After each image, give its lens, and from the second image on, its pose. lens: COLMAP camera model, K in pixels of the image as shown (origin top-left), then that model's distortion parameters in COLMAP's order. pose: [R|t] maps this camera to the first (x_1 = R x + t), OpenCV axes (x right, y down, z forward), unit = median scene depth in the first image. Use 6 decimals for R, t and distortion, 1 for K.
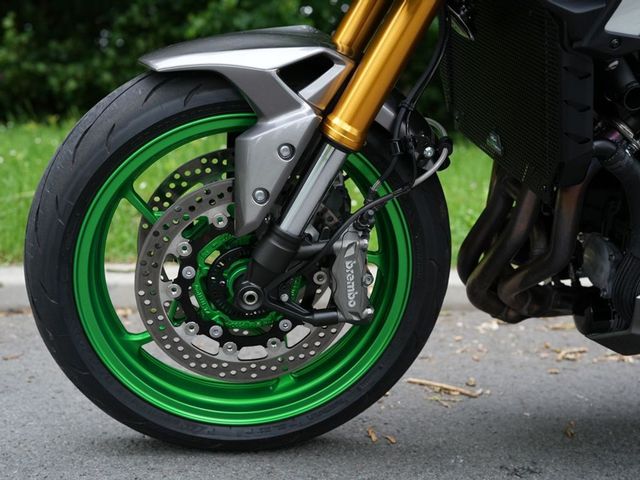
lens RADIAL K [[995.4, 0, 320.0], [0, 995.4, 240.0], [0, 0, 1]] dist [-0.060105, 0.737276]
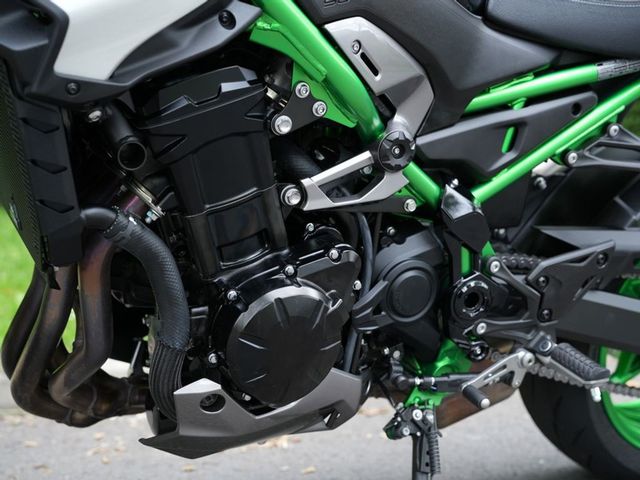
lens RADIAL K [[995.4, 0, 320.0], [0, 995.4, 240.0], [0, 0, 1]] dist [-0.060105, 0.737276]
pose [[0.979401, -0.046965, 0.196386, 0.279100], [0.060354, 0.996202, -0.062756, -0.010234], [-0.192693, 0.073316, 0.978516, 0.155920]]
